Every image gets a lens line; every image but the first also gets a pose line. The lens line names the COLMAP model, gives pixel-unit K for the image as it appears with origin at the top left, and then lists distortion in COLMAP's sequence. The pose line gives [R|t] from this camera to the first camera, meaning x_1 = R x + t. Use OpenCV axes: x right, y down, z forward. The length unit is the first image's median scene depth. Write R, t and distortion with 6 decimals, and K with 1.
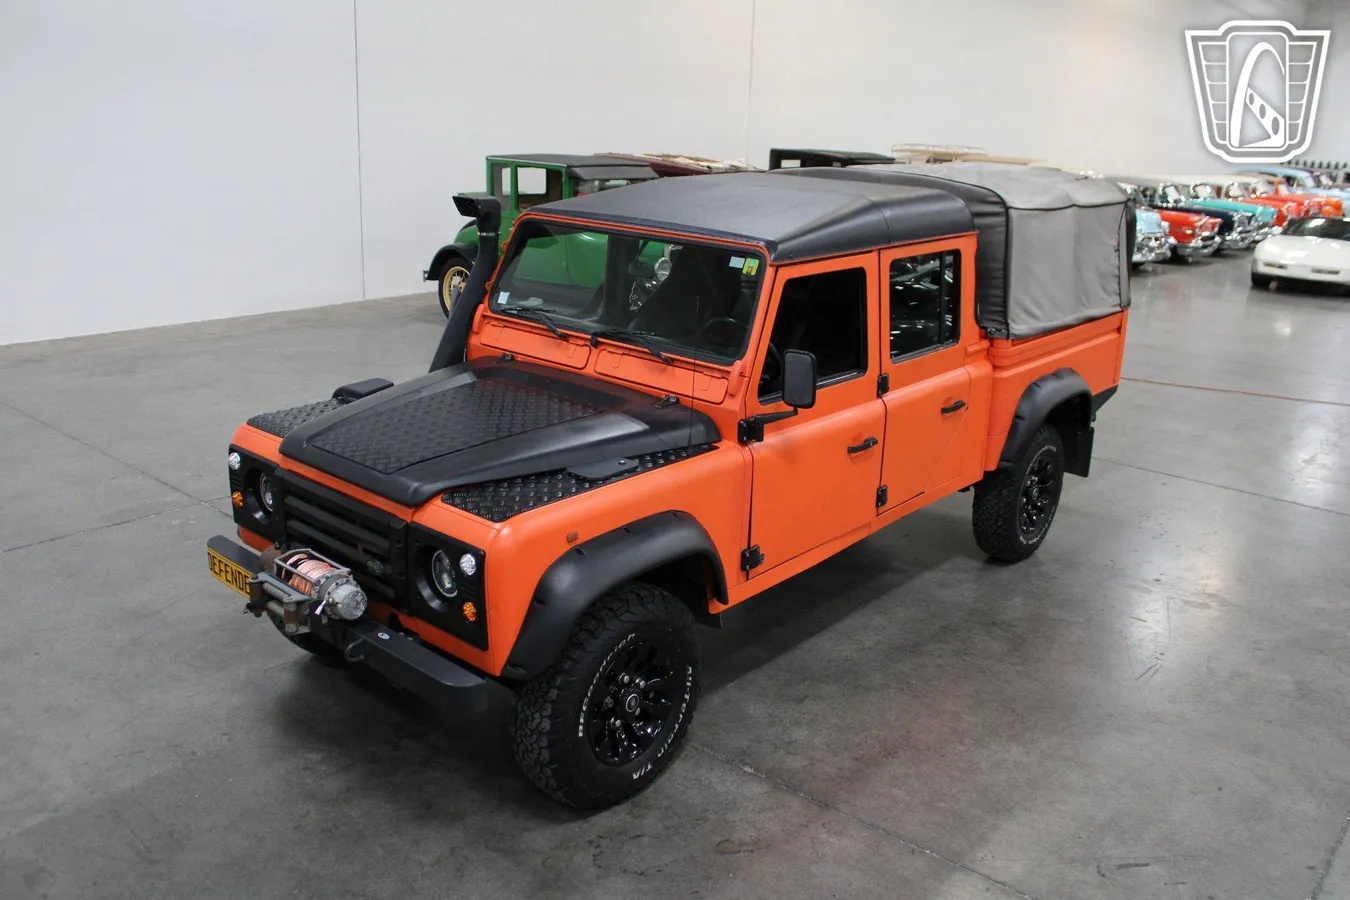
lens RADIAL K [[1129.9, 0, 686.9], [0, 1129.9, 462.4], [0, 0, 1]] dist [-0.151967, 0.138442]
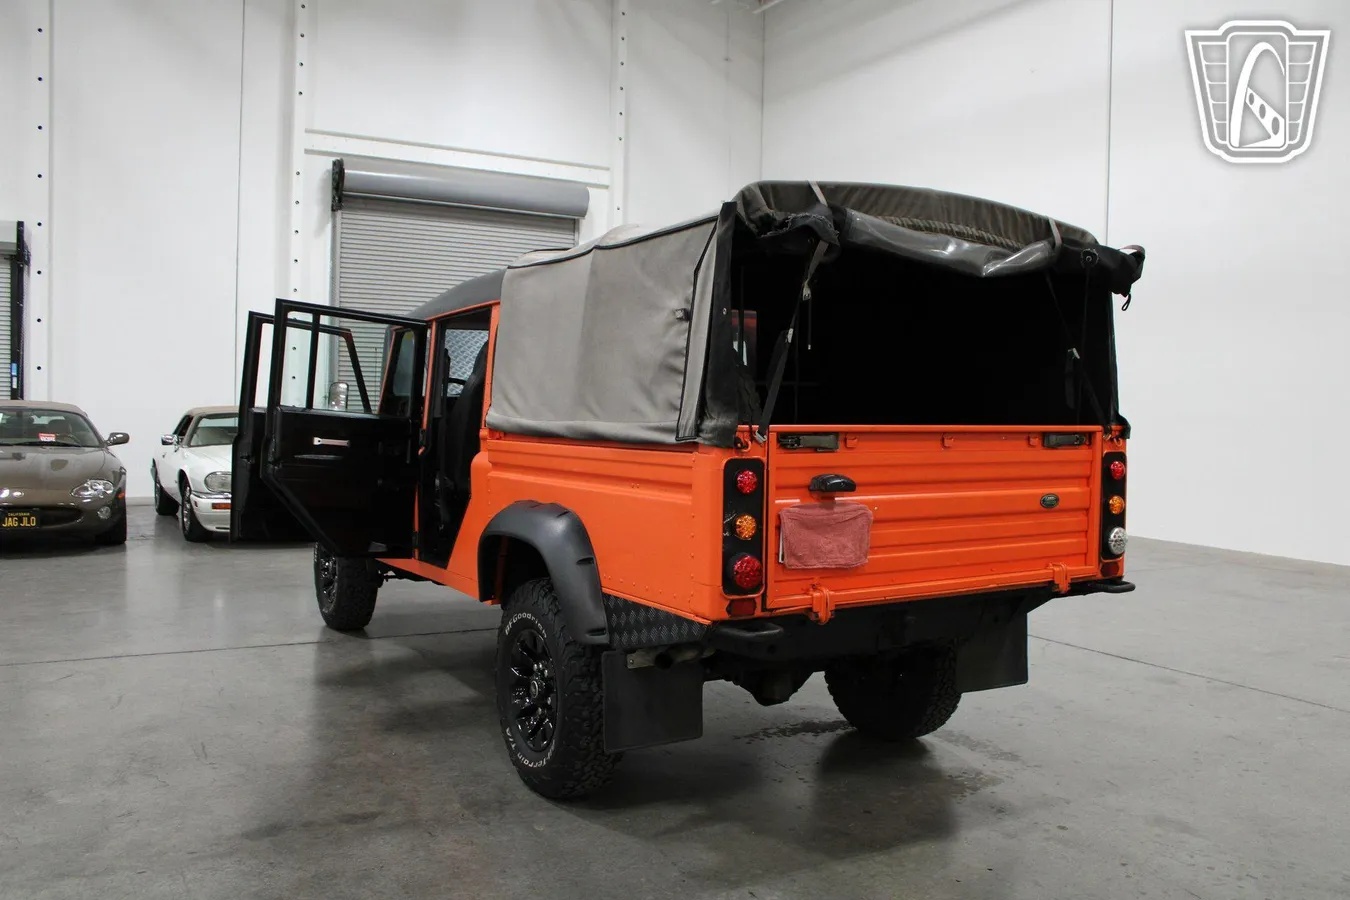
lens RADIAL K [[1129.9, 0, 686.9], [0, 1129.9, 462.4], [0, 0, 1]] dist [-0.151967, 0.138442]
pose [[-0.321023, 0.002387, -0.947069, 1.226458], [-0.314872, 0.942842, 0.109107, -0.266462], [0.893197, 0.333231, -0.301922, 1.673363]]
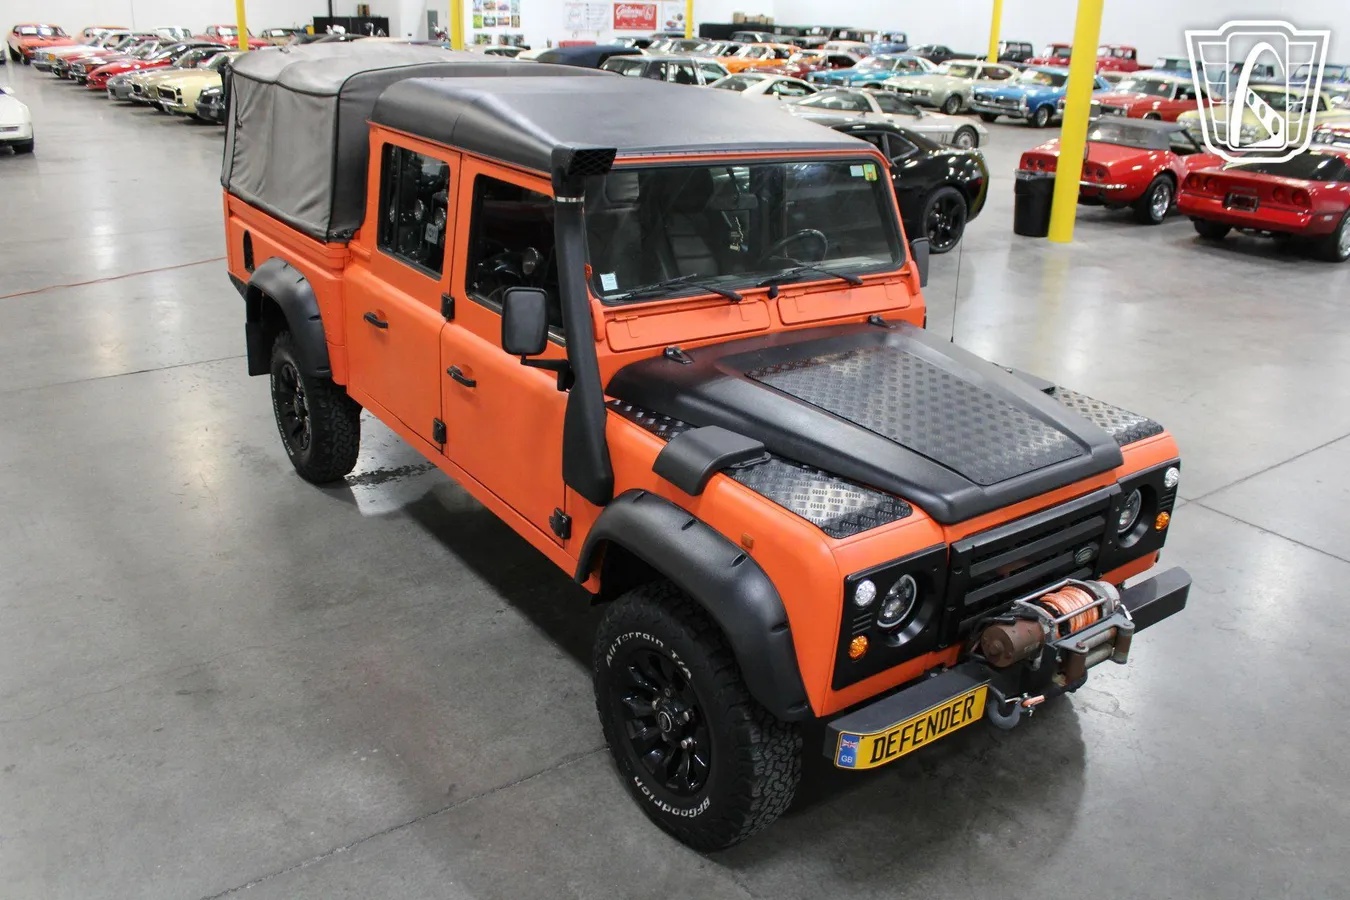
lens RADIAL K [[1129.9, 0, 686.9], [0, 1129.9, 462.4], [0, 0, 1]] dist [-0.151967, 0.138442]
pose [[0.221543, -0.393378, 0.892285, -0.909860], [0.261731, 0.905435, 0.334191, -0.292471], [-0.939370, 0.159501, 0.303553, 0.819362]]
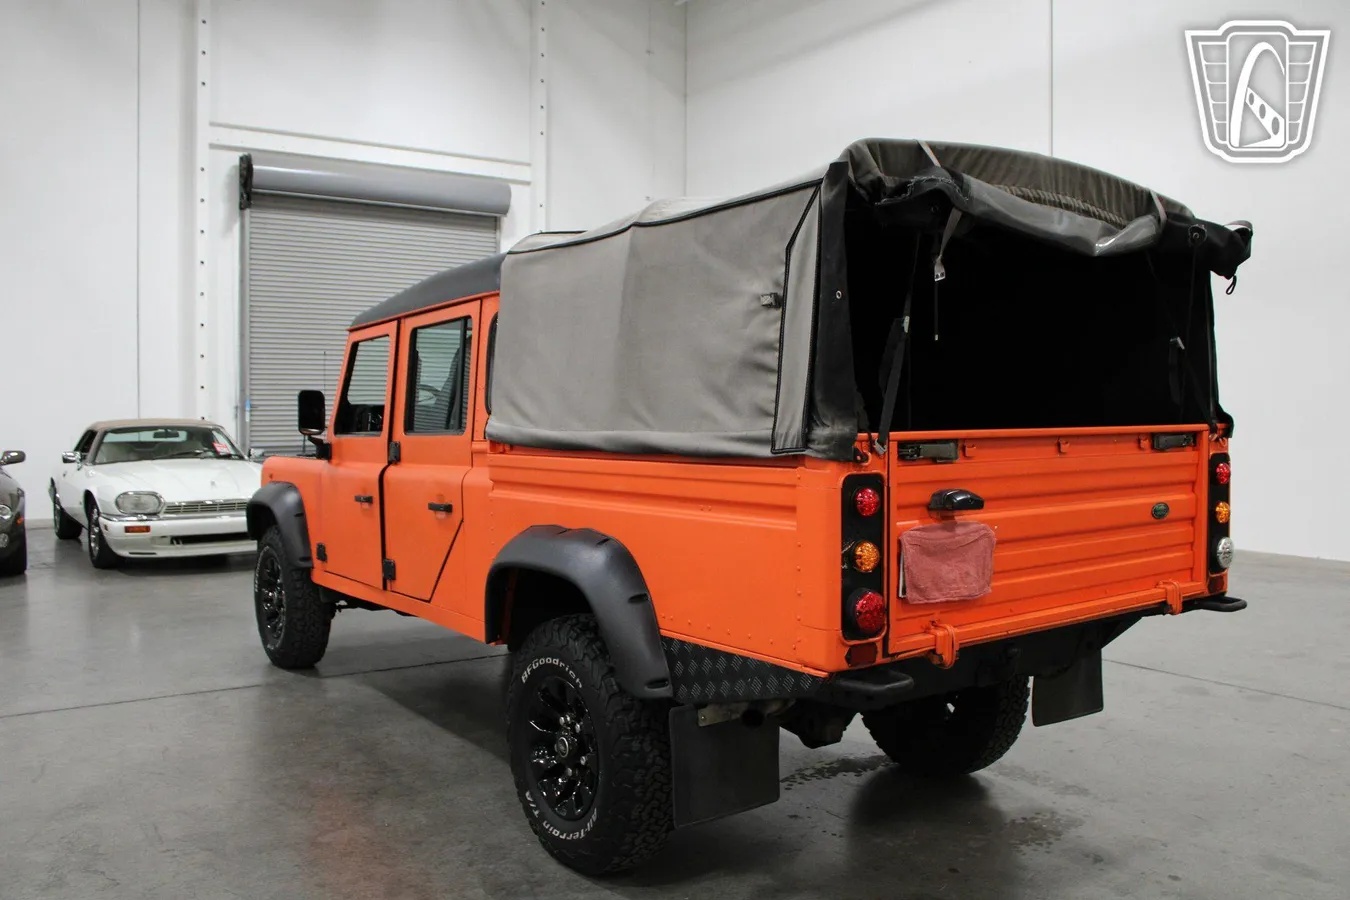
lens RADIAL K [[1129.9, 0, 686.9], [0, 1129.9, 462.4], [0, 0, 1]] dist [-0.151967, 0.138442]
pose [[-0.238202, 0.007007, -0.971190, 1.134568], [-0.301332, 0.950093, 0.080762, -0.229975], [0.923287, 0.311889, -0.224203, 1.542687]]
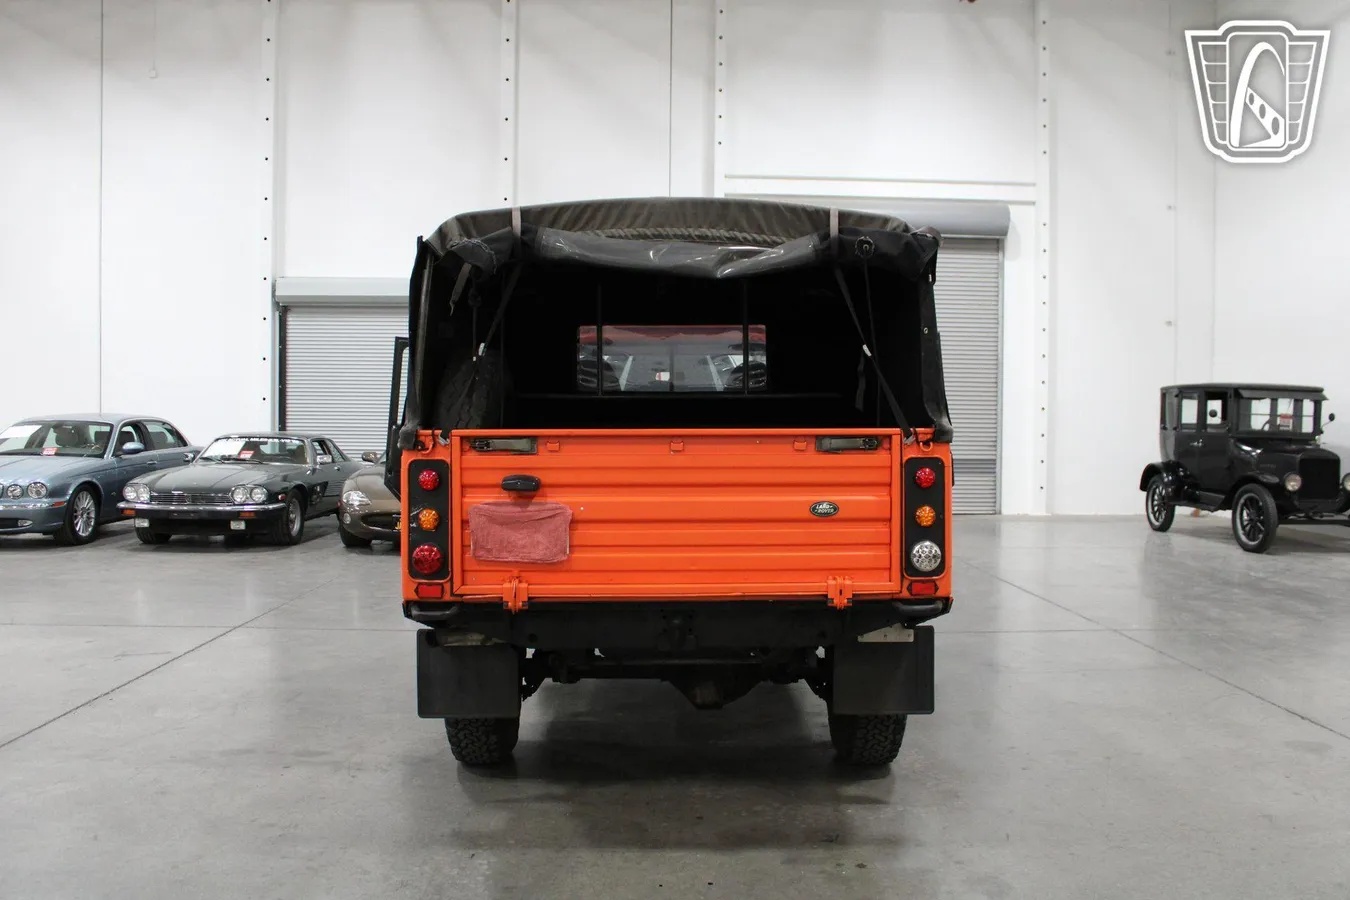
lens RADIAL K [[1129.9, 0, 686.9], [0, 1129.9, 462.4], [0, 0, 1]] dist [-0.151967, 0.138442]
pose [[-0.741487, -0.021714, -0.670616, 0.959833], [-0.233531, 0.945336, 0.227601, -0.417715], [0.629015, 0.325373, -0.706026, 2.146682]]
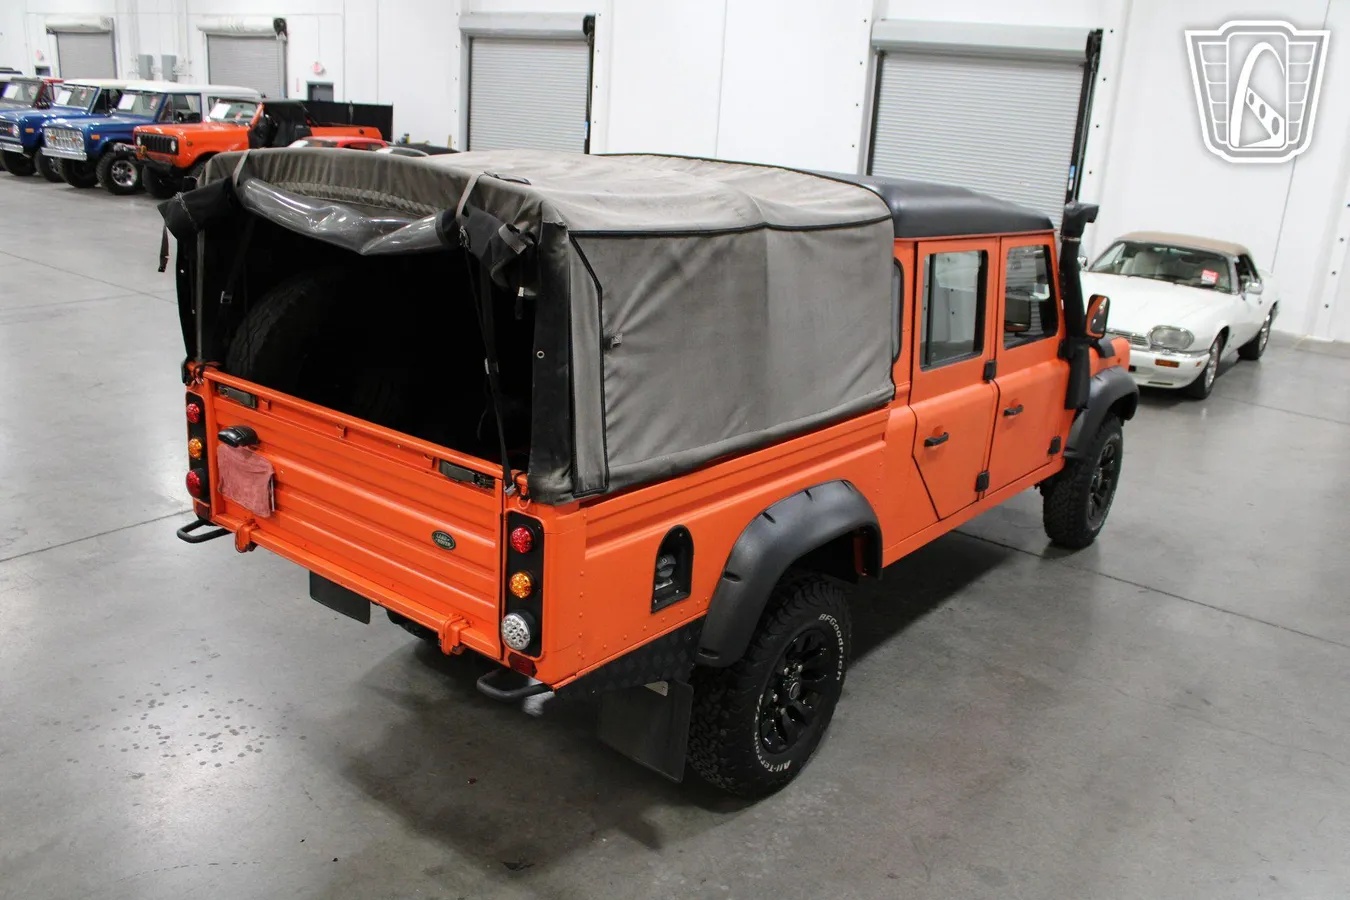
lens RADIAL K [[1129.9, 0, 686.9], [0, 1129.9, 462.4], [0, 0, 1]] dist [-0.151967, 0.138442]
pose [[-0.993159, -0.083060, -0.082079, 0.290405], [-0.115281, 0.809382, 0.575857, -0.664108], [0.018602, 0.581379, -0.813420, 2.181663]]
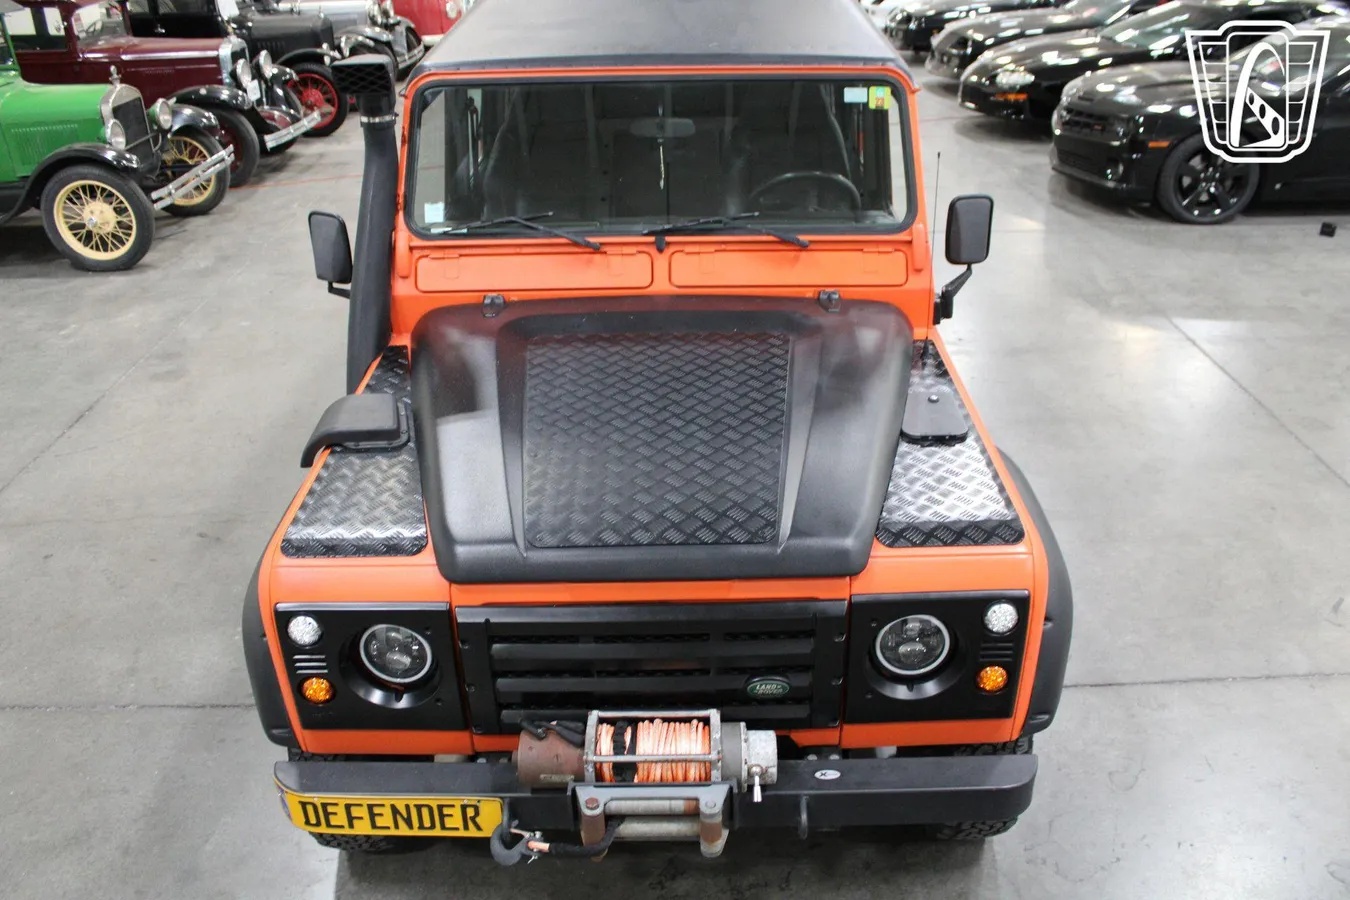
lens RADIAL K [[1129.9, 0, 686.9], [0, 1129.9, 462.4], [0, 0, 1]] dist [-0.151967, 0.138442]
pose [[0.752481, -0.355189, 0.554629, -0.496485], [0.240469, 0.932145, 0.270703, -0.164410], [-0.613146, -0.070328, 0.786833, 0.438888]]
